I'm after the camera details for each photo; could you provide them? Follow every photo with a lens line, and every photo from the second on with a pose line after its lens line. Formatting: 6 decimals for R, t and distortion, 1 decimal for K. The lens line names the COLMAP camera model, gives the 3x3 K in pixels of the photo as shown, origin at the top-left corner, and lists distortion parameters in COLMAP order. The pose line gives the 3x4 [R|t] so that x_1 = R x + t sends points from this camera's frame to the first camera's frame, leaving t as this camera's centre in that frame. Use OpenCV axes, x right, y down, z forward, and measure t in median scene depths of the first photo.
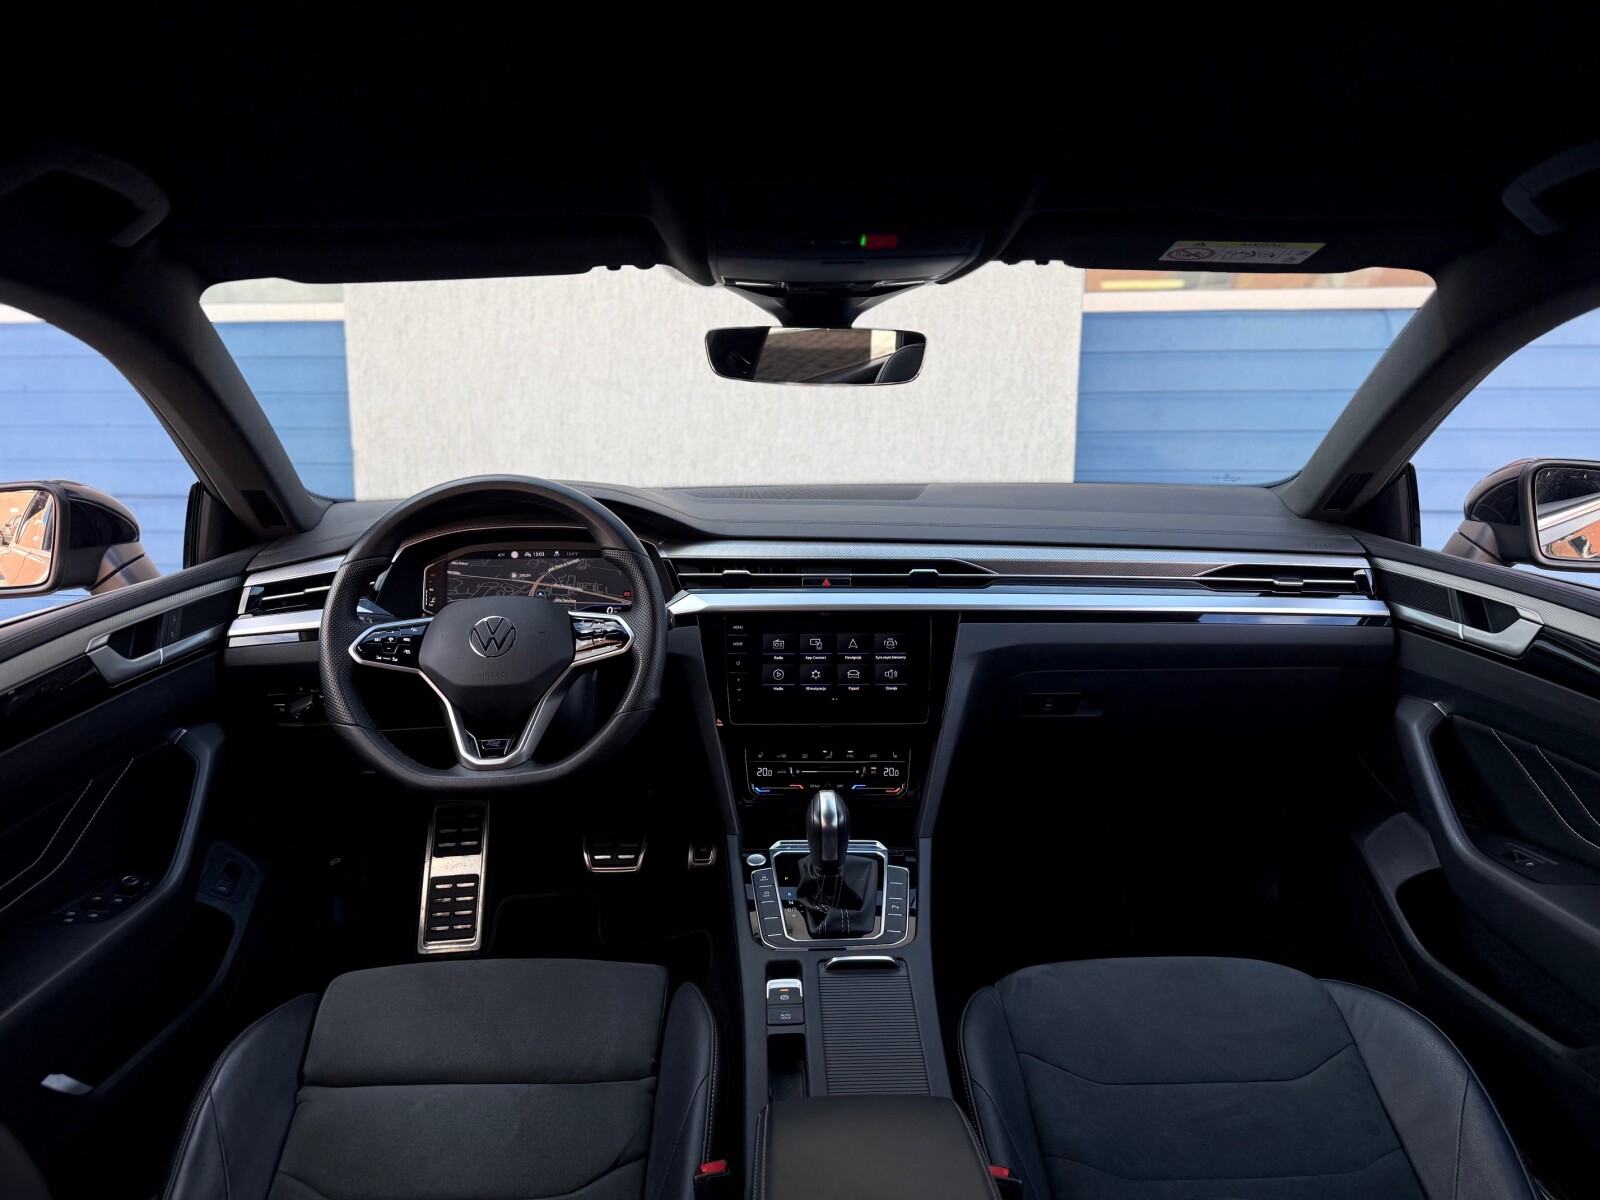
lens RADIAL K [[1141.8, 0, 803.2], [0, 1141.8, 602.4], [0, 0, 1]] dist [0.079862, -0.113088]
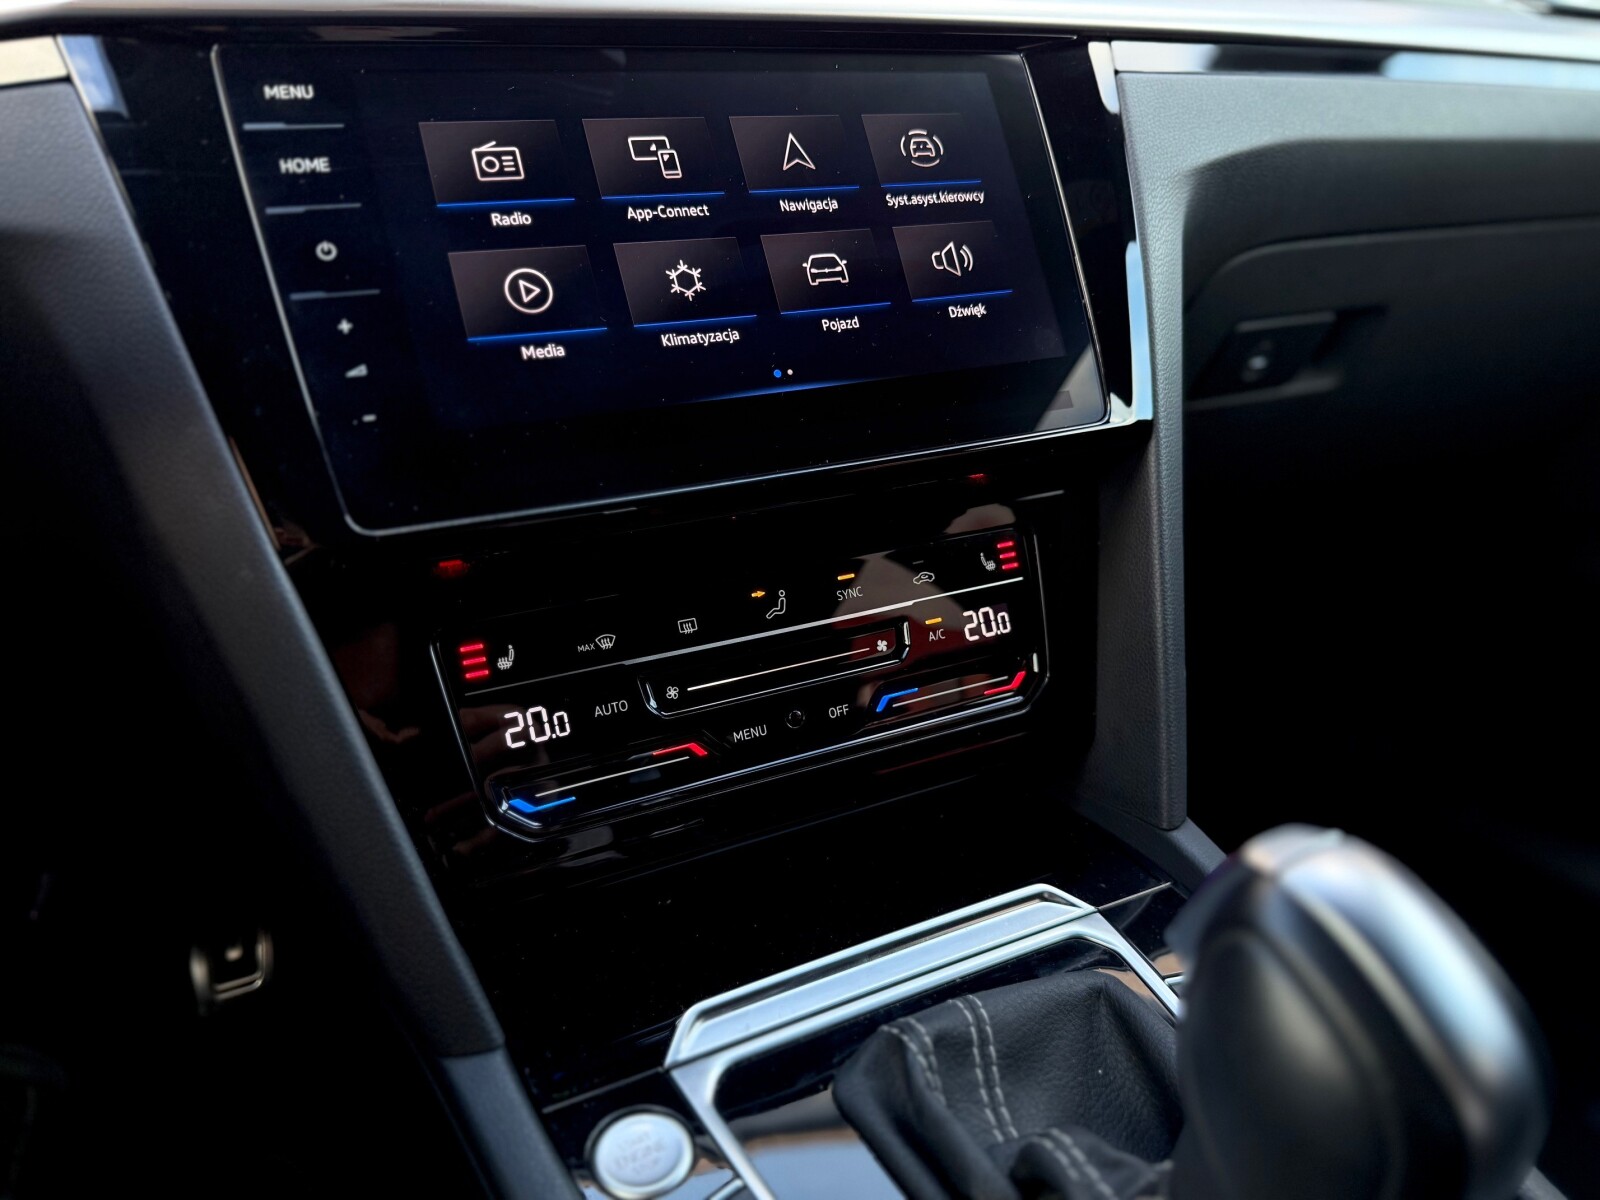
lens RADIAL K [[1141.8, 0, 777.1], [0, 1141.8, 602.2], [0, 0, 1]] dist [0.079862, -0.113088]
pose [[0.894277, -0.177181, 0.410945, -0.081888], [0.132722, 0.981977, 0.134562, 0.099187], [-0.427381, -0.065794, 0.901675, 0.770963]]
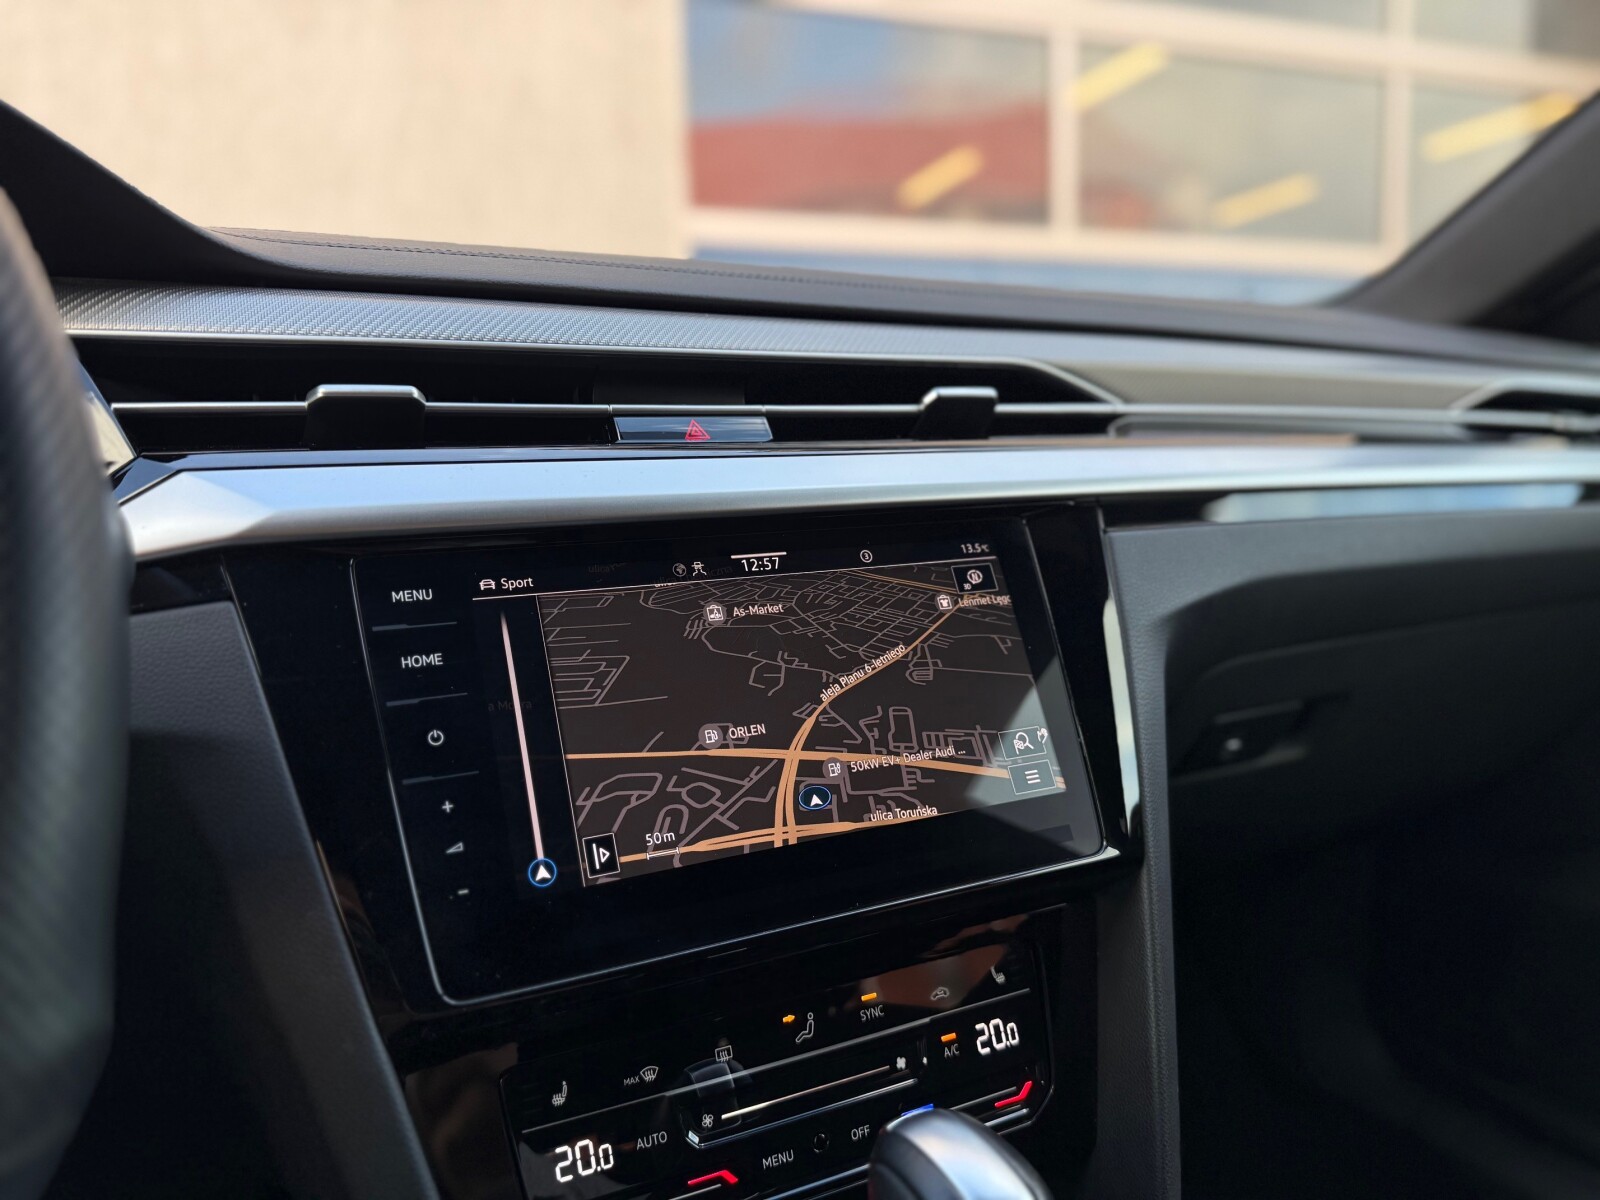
lens RADIAL K [[1141.8, 0, 785.0], [0, 1141.8, 620.2], [0, 0, 1]] dist [0.079862, -0.113088]
pose [[0.889512, -0.081559, 0.449574, -0.099215], [0.098205, 0.995071, -0.013786, 0.038858], [-0.446233, 0.056413, 0.893137, 0.748335]]
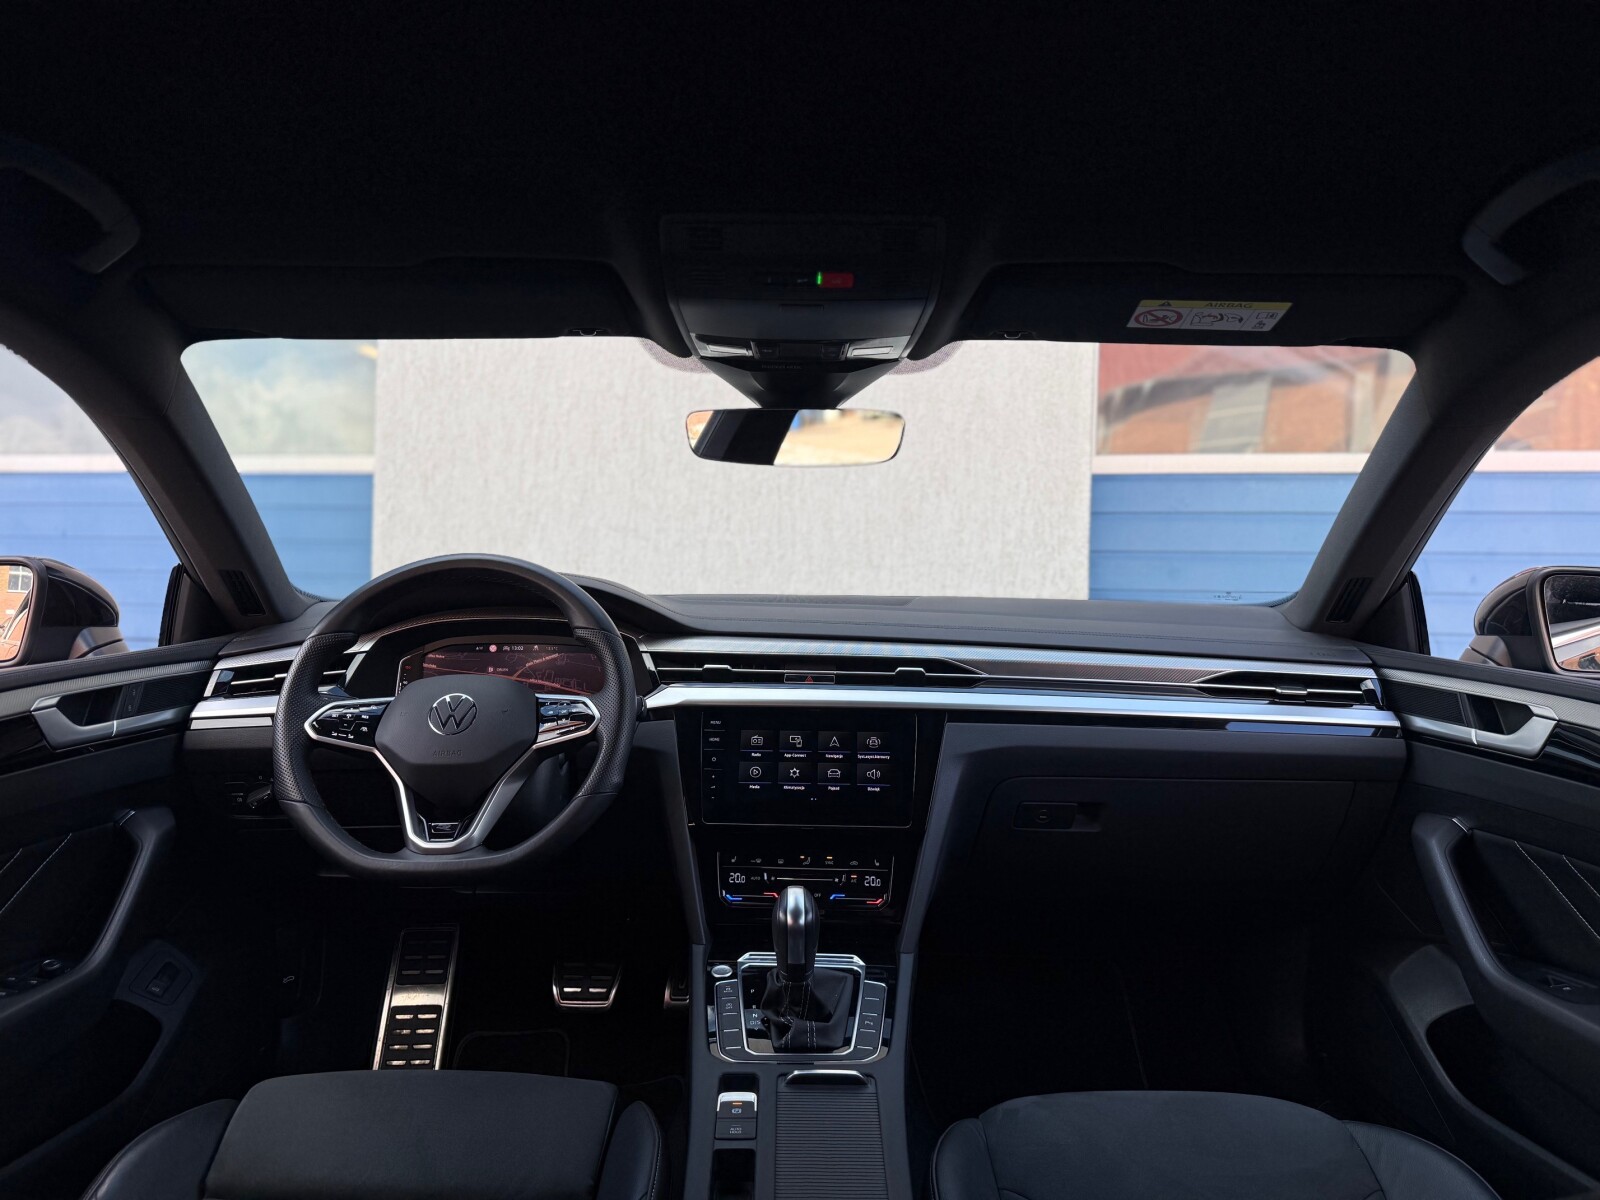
lens RADIAL K [[1141.8, 0, 806.7], [0, 1141.8, 595.6], [0, 0, 1]] dist [0.079862, -0.113088]
pose [[0.999450, 0.018696, -0.027396, 0.044753], [-0.023054, 0.985415, -0.168597, 0.077911], [0.023844, 0.169136, 0.985304, 0.035296]]
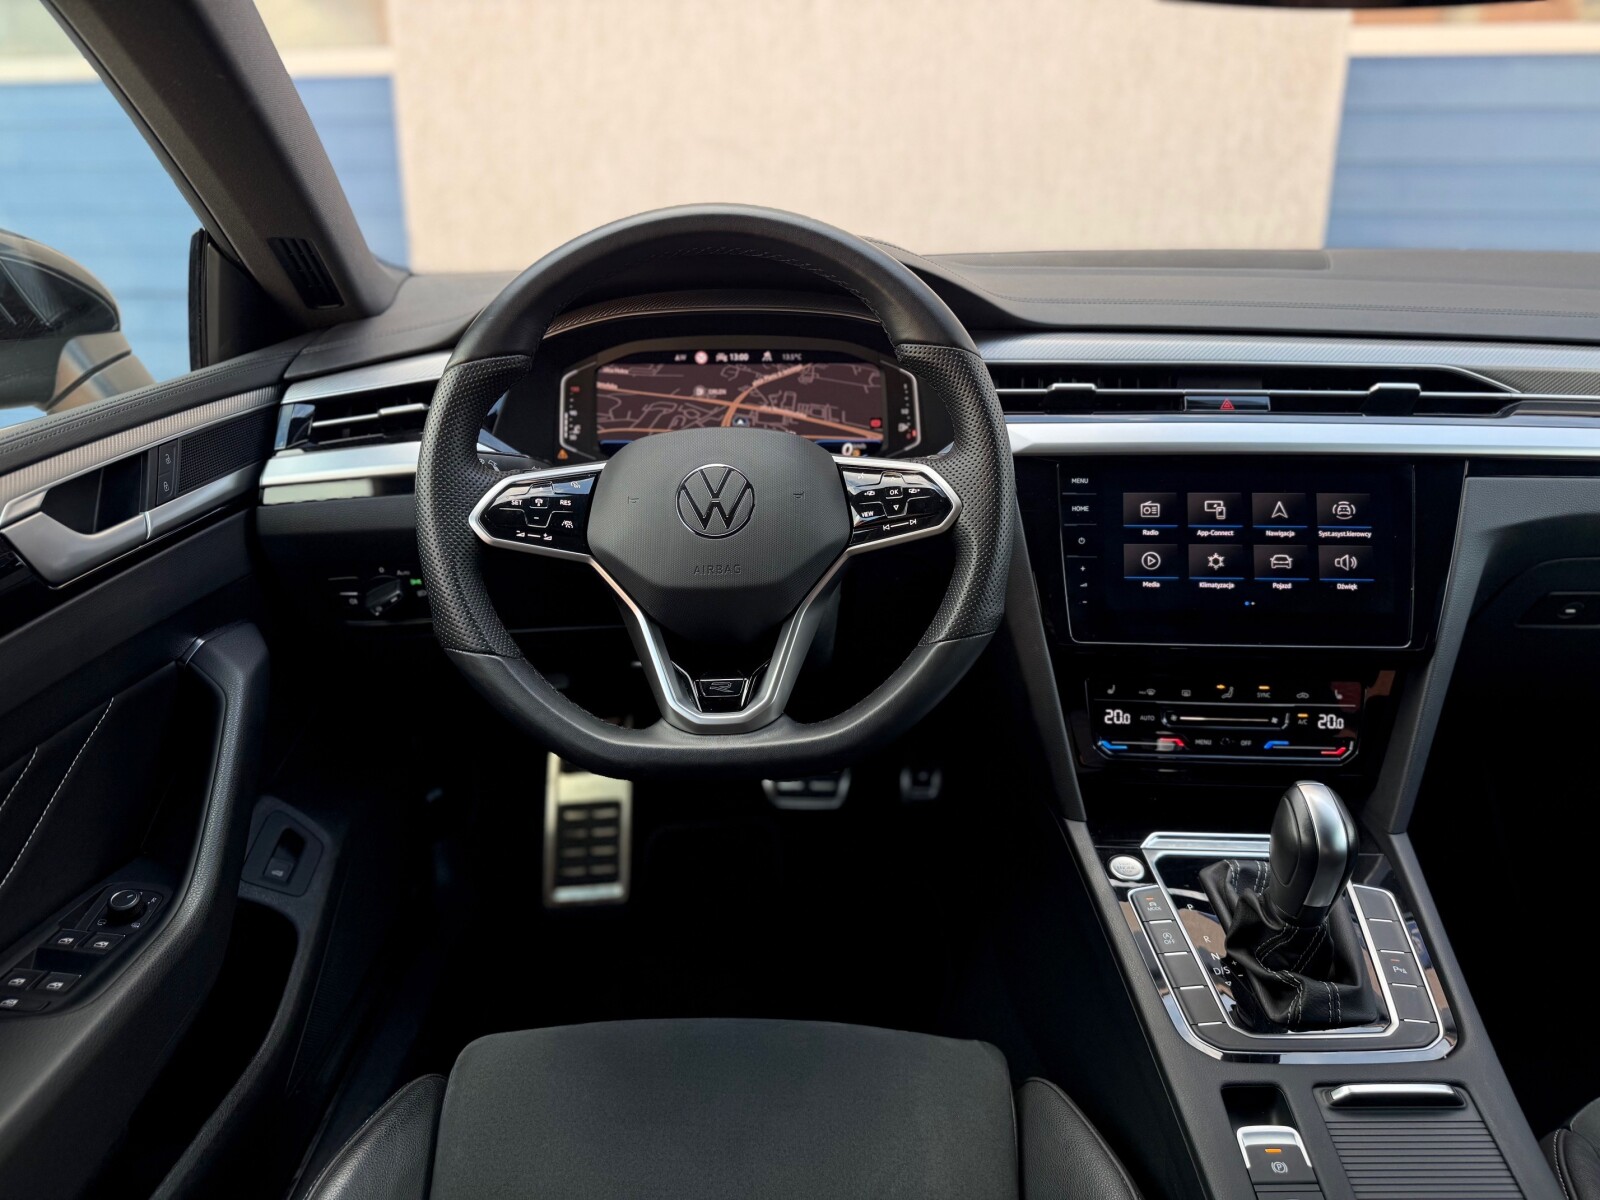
lens RADIAL K [[1141.8, 0, 792.3], [0, 1141.8, 605.9], [0, 0, 1]] dist [0.079862, -0.113088]
pose [[0.998963, 0.016473, -0.042454, -0.184931], [-0.009600, 0.987508, 0.157277, -0.006950], [0.044515, -0.156706, 0.986642, 0.388079]]
